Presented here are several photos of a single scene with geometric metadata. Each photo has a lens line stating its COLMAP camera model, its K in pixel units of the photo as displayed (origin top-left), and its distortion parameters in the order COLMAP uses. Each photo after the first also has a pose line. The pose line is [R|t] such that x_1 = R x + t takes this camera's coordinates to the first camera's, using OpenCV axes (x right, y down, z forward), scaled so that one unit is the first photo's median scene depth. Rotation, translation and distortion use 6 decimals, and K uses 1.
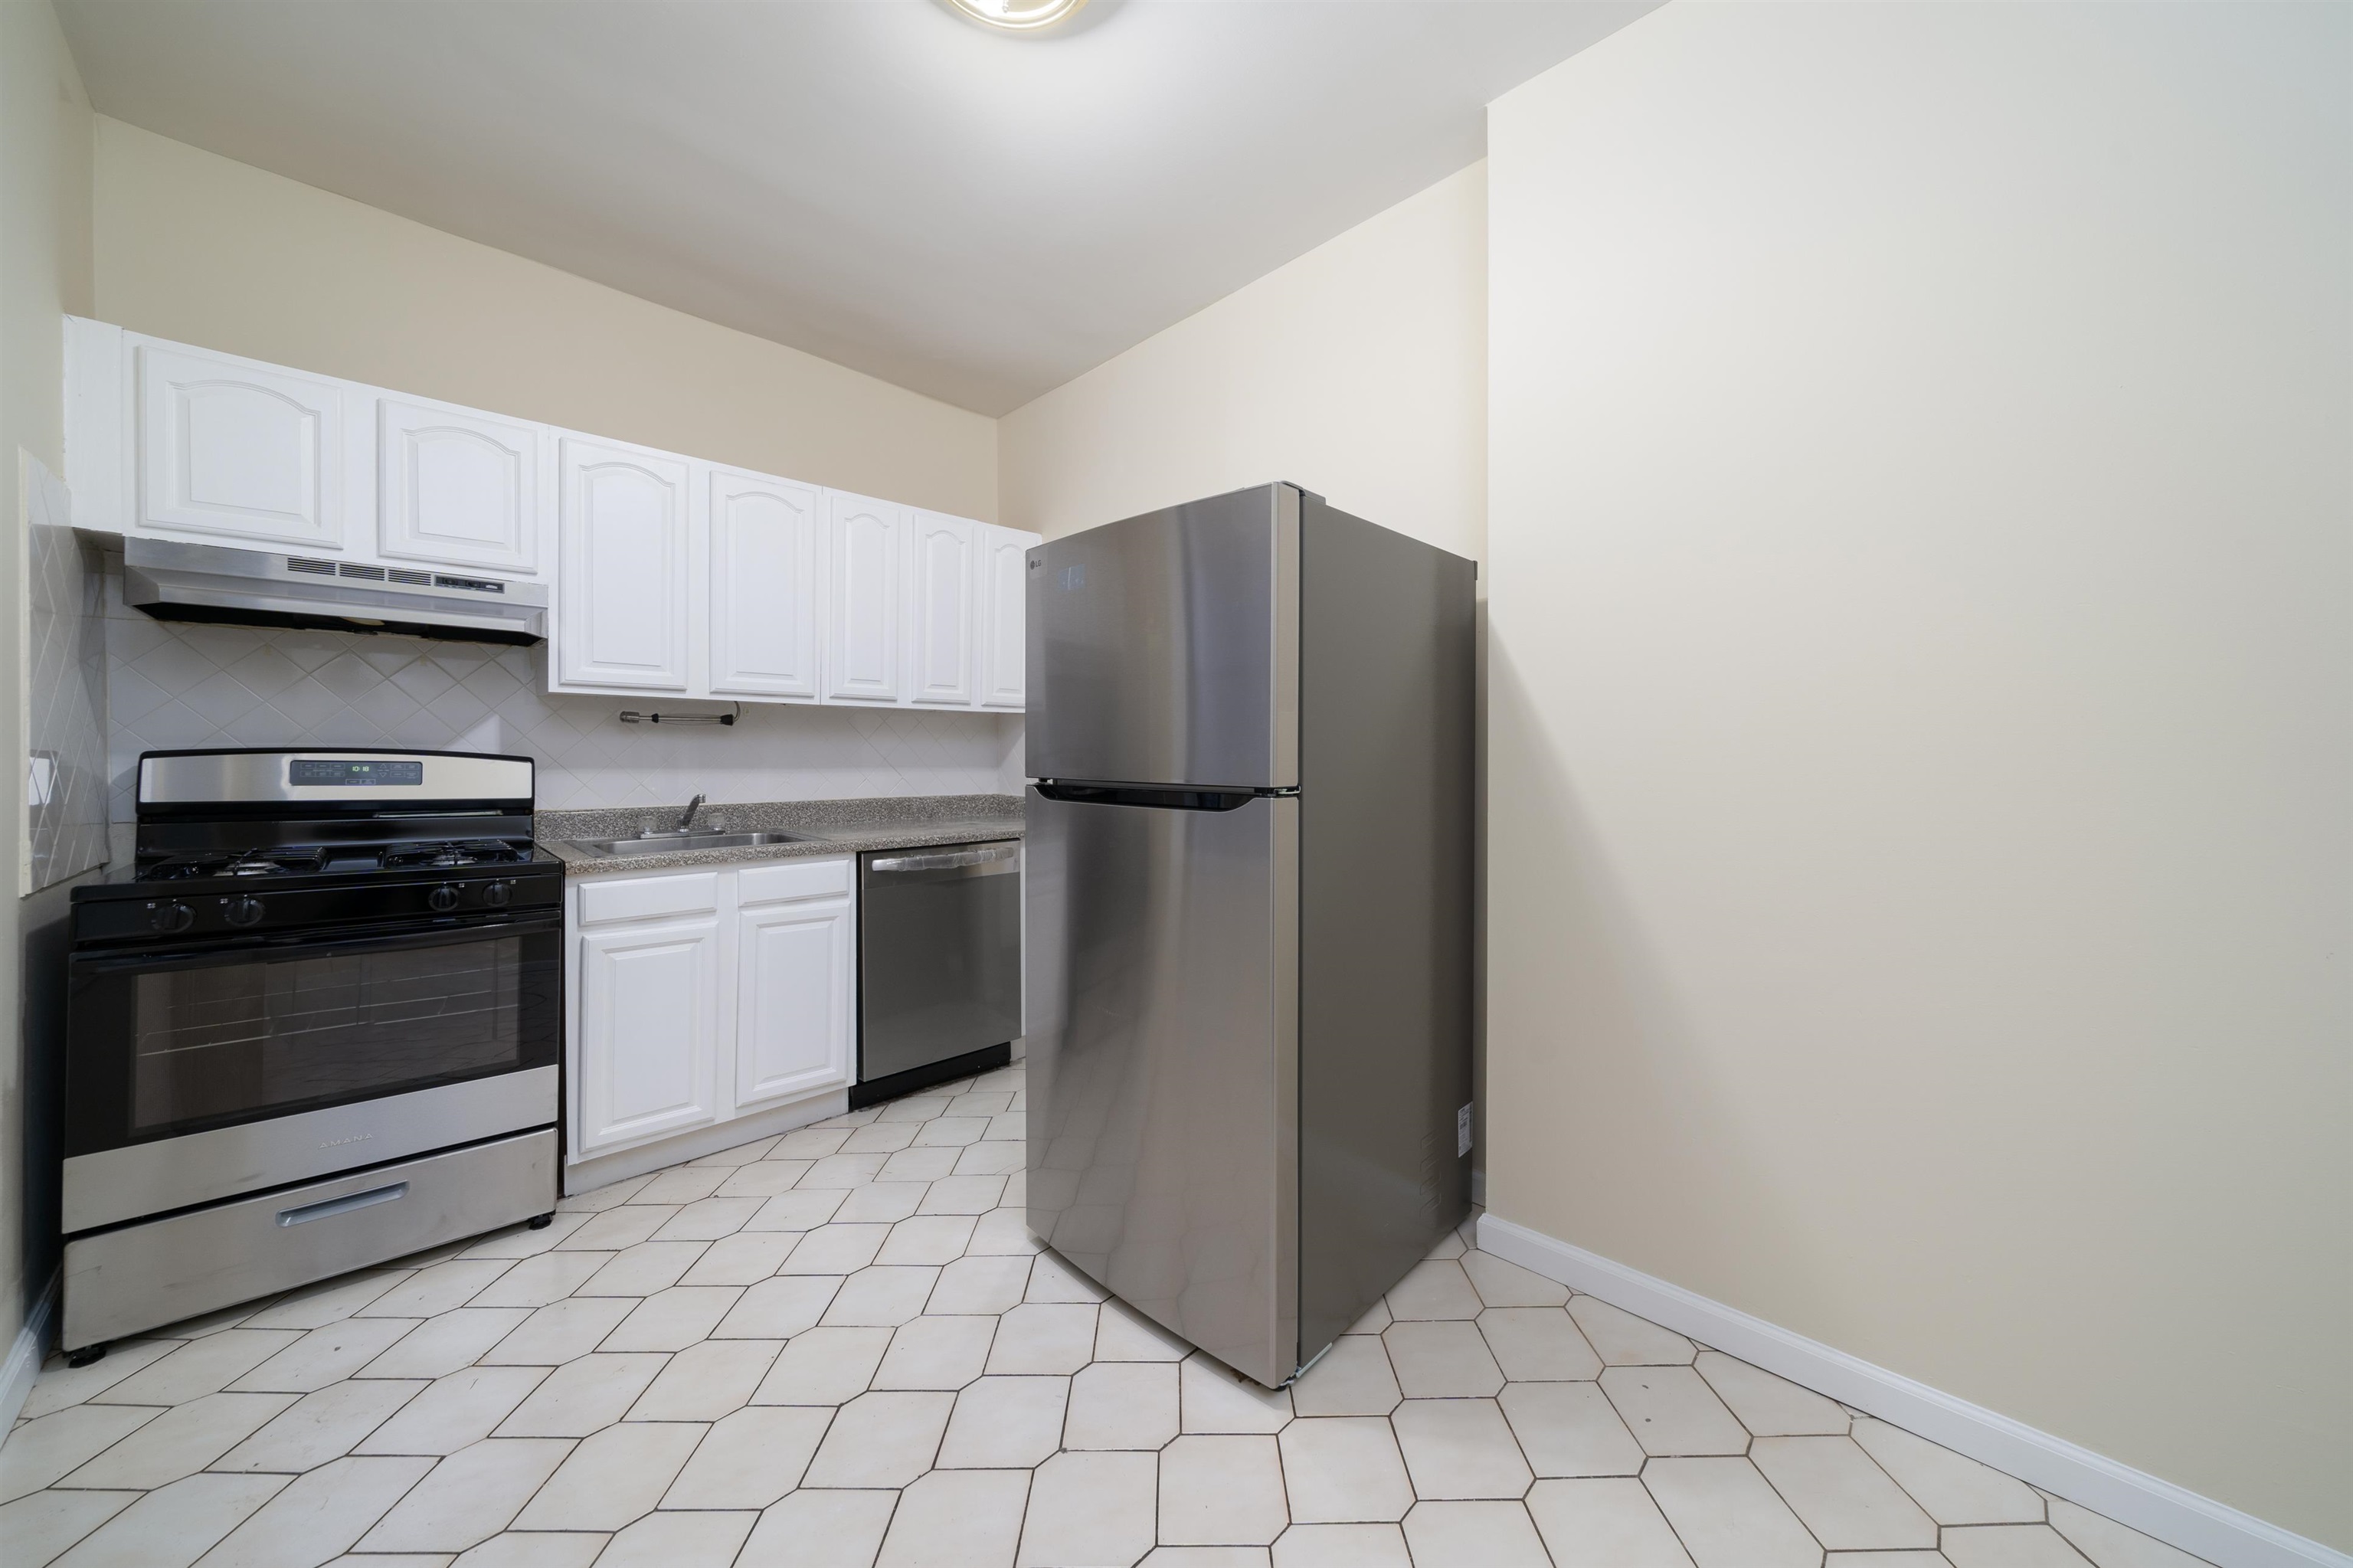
lens RADIAL K [[815.5, 0, 1171.6], [0, 815.5, 763.9], [0, 0, 1]] dist [-0.000927, -0.000141]
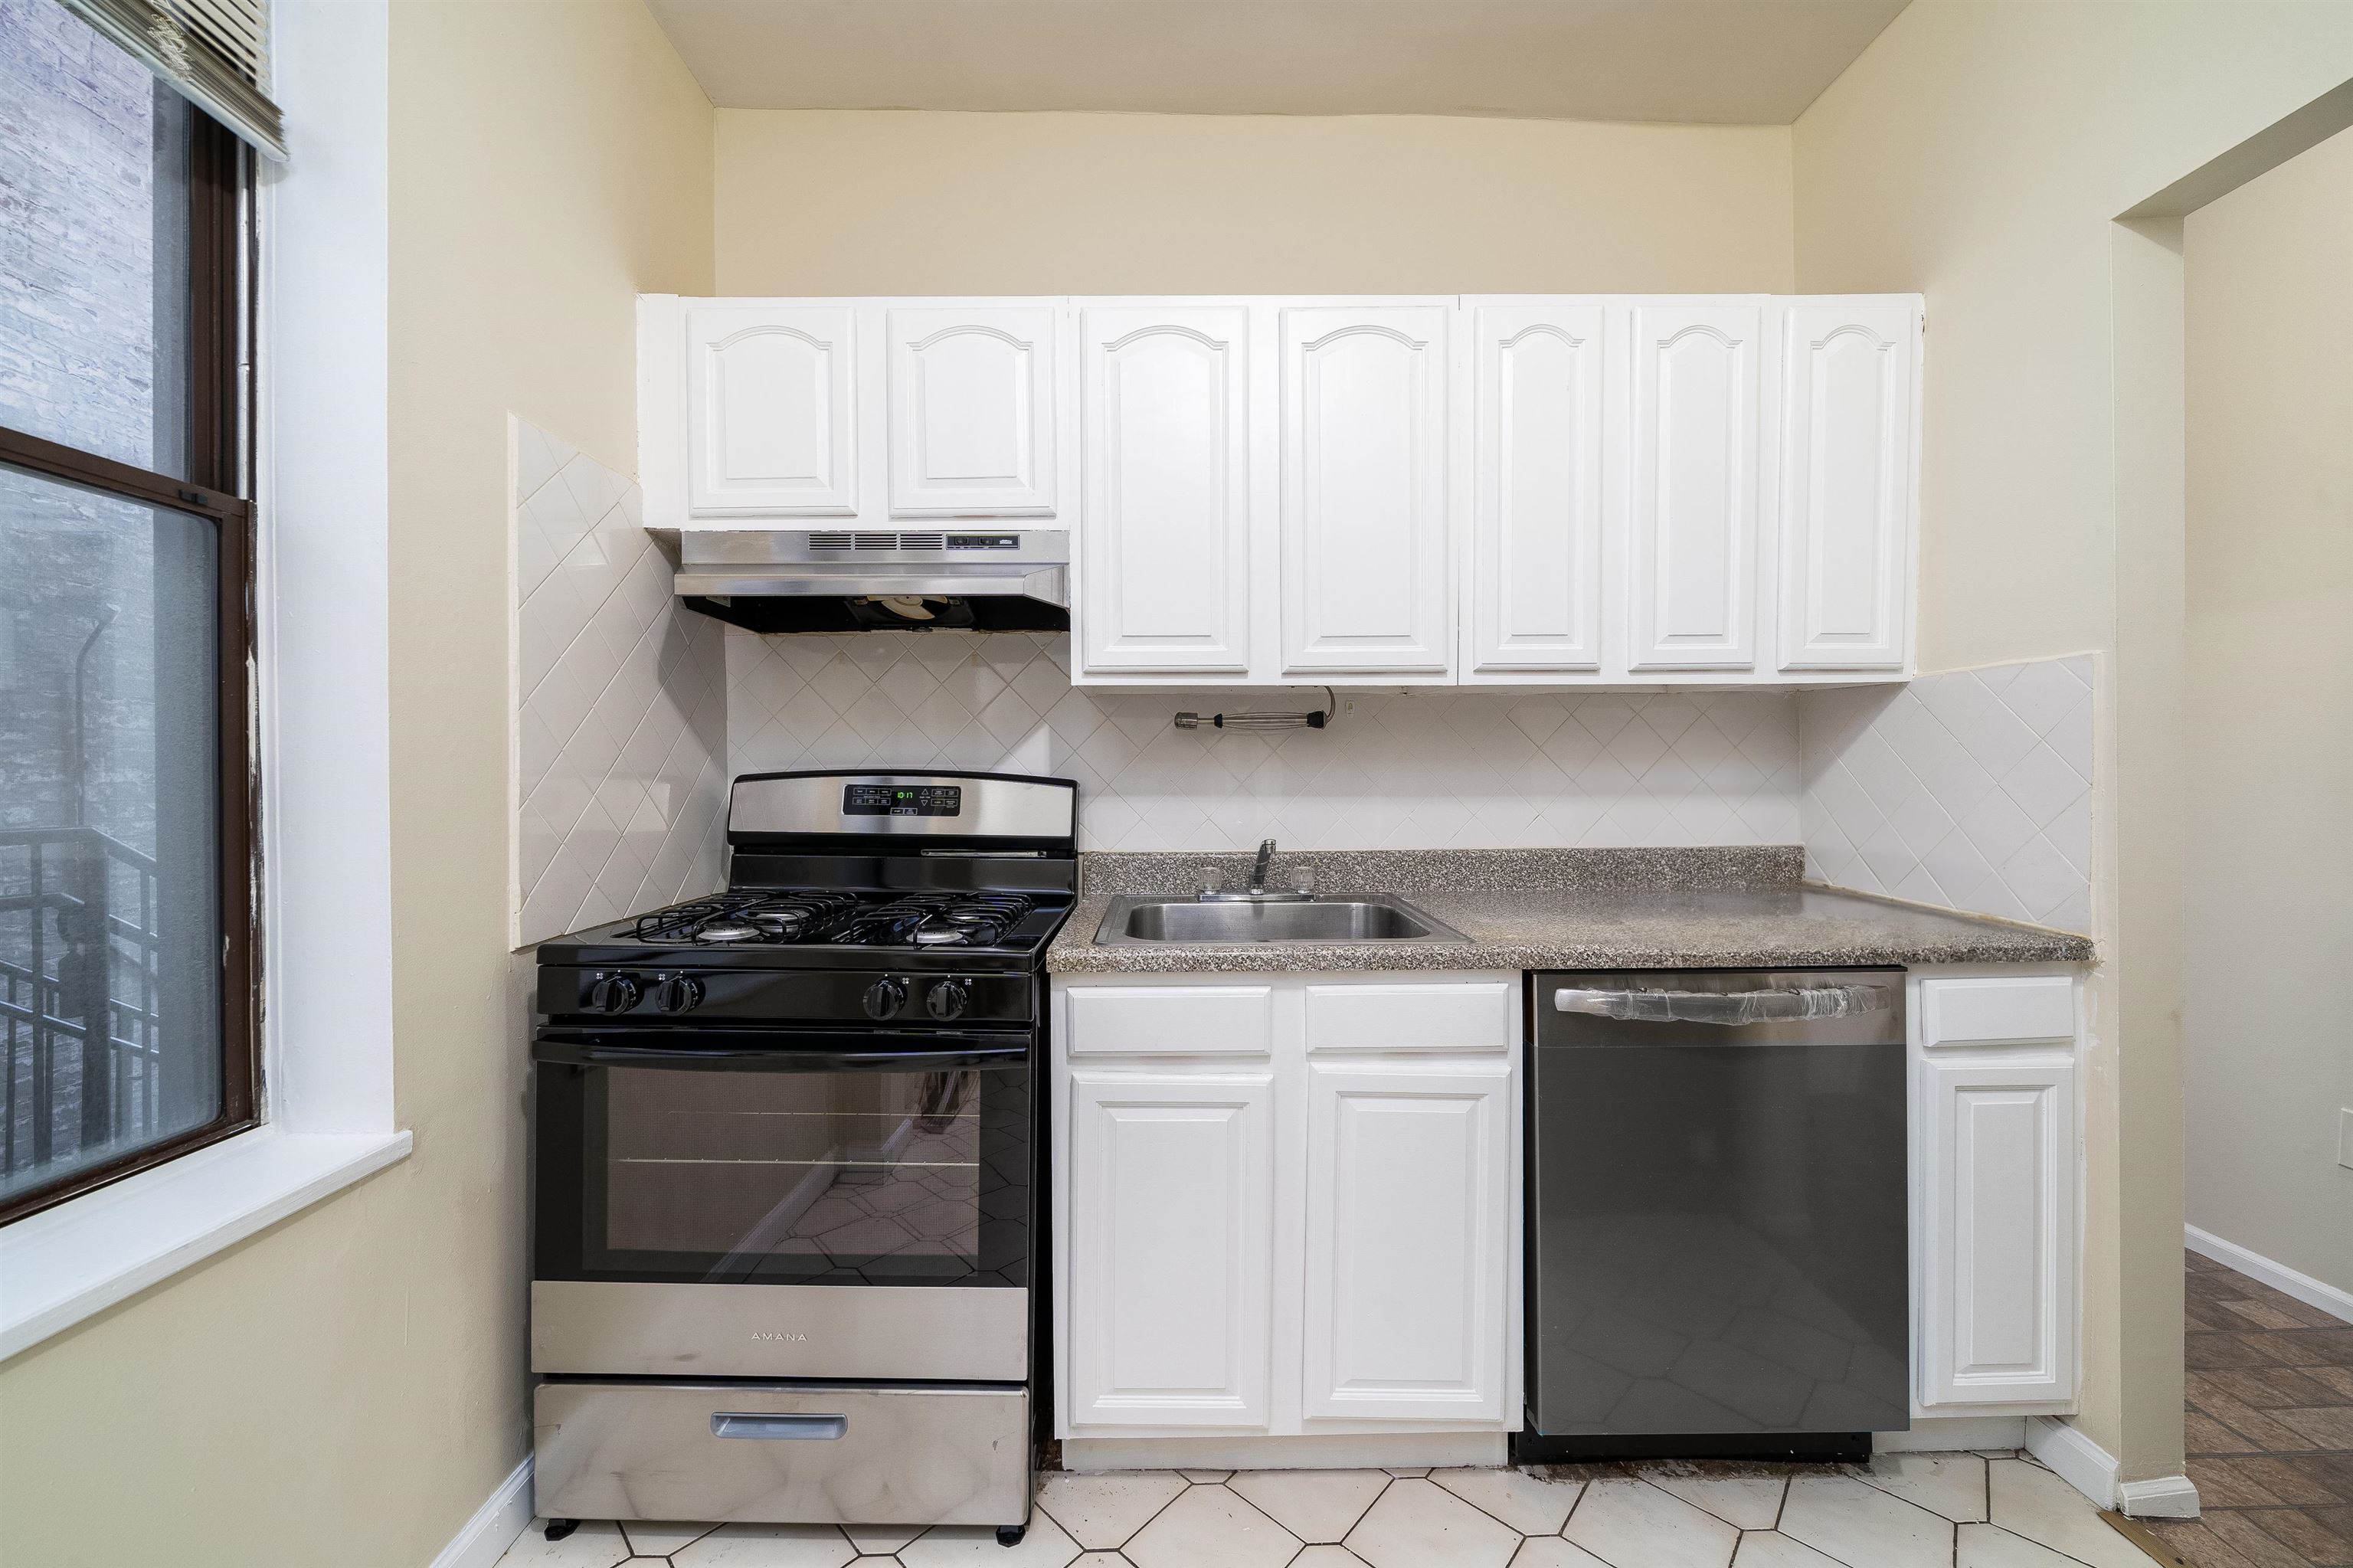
lens RADIAL K [[853.1, 0, 1170.9], [0, 853.1, 773.2], [0, 0, 1]] dist [-0.005853, -0.000021]
pose [[0.724265, -0.005842, -0.689497, -0.197975], [-0.000653, 0.999958, -0.009158, -0.007425], [0.689521, 0.007083, 0.724231, 0.513122]]
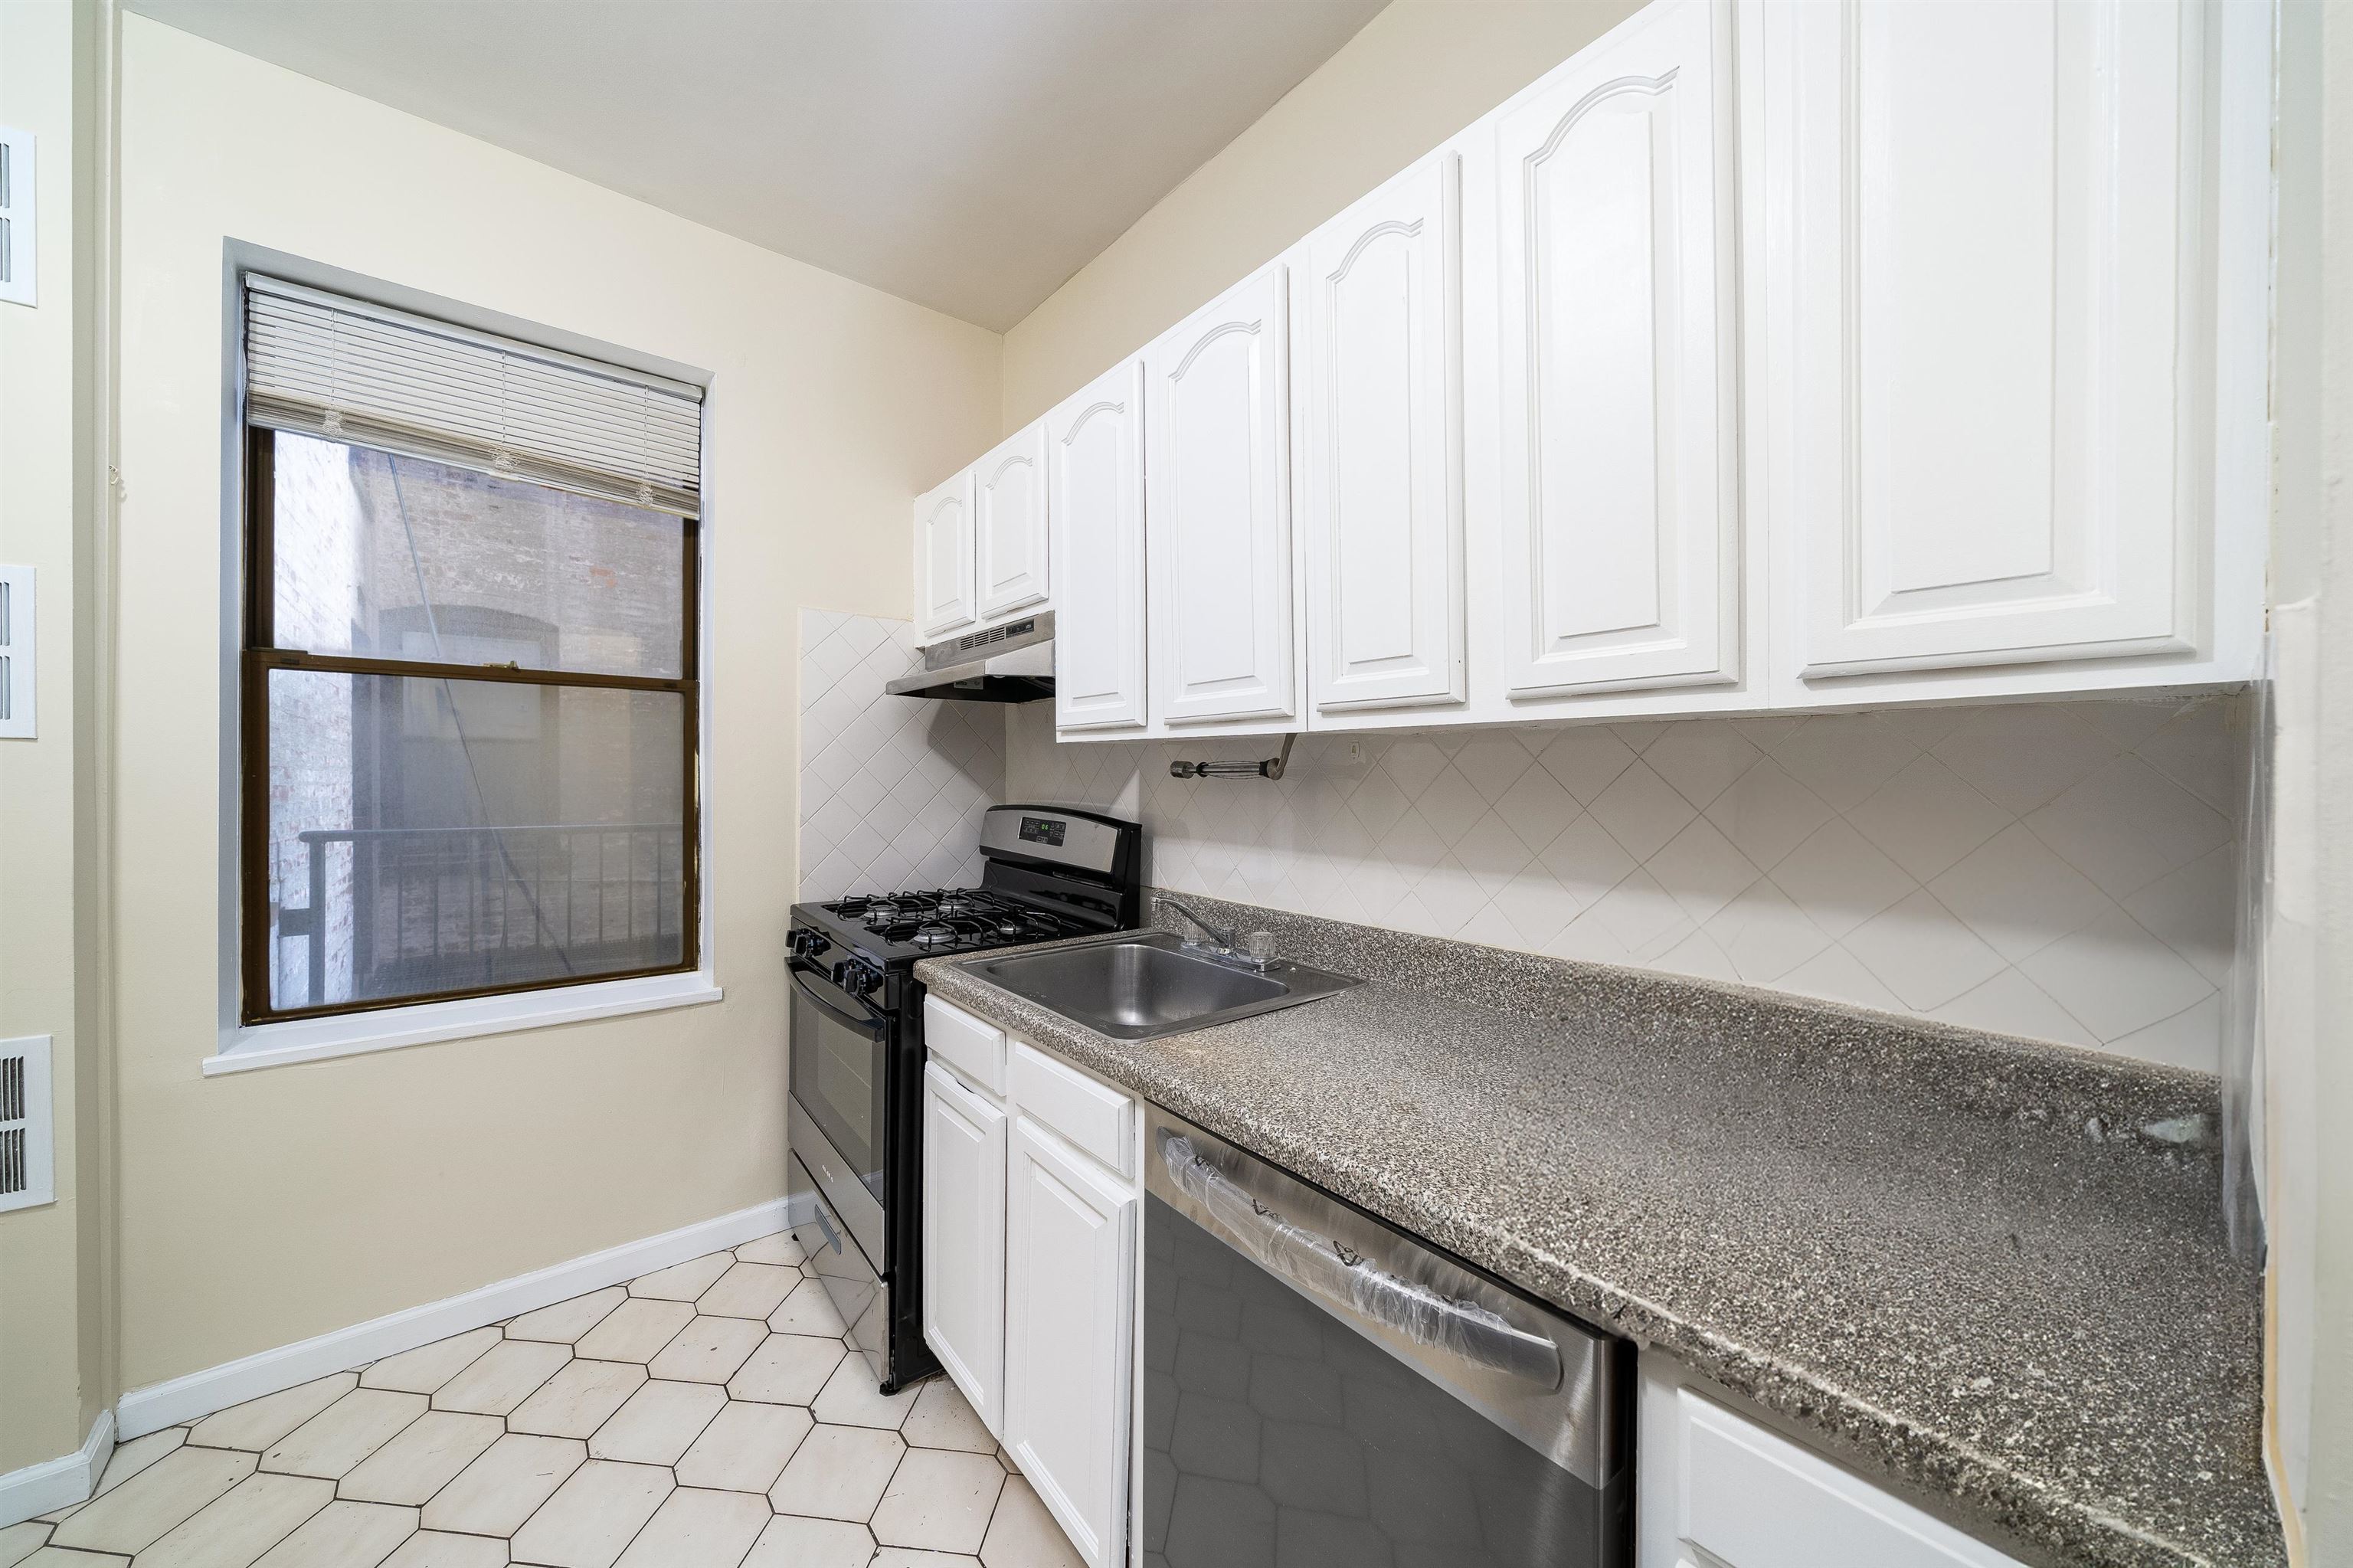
lens RADIAL K [[815.5, 0, 1171.6], [0, 815.5, 763.9], [0, 0, 1]] dist [-0.000927, -0.000141]
pose [[-0.094386, -0.013369, -0.995446, 0.024992], [-0.013610, 0.999834, -0.012137, -0.057403], [0.995443, 0.012402, -0.094552, 1.137864]]
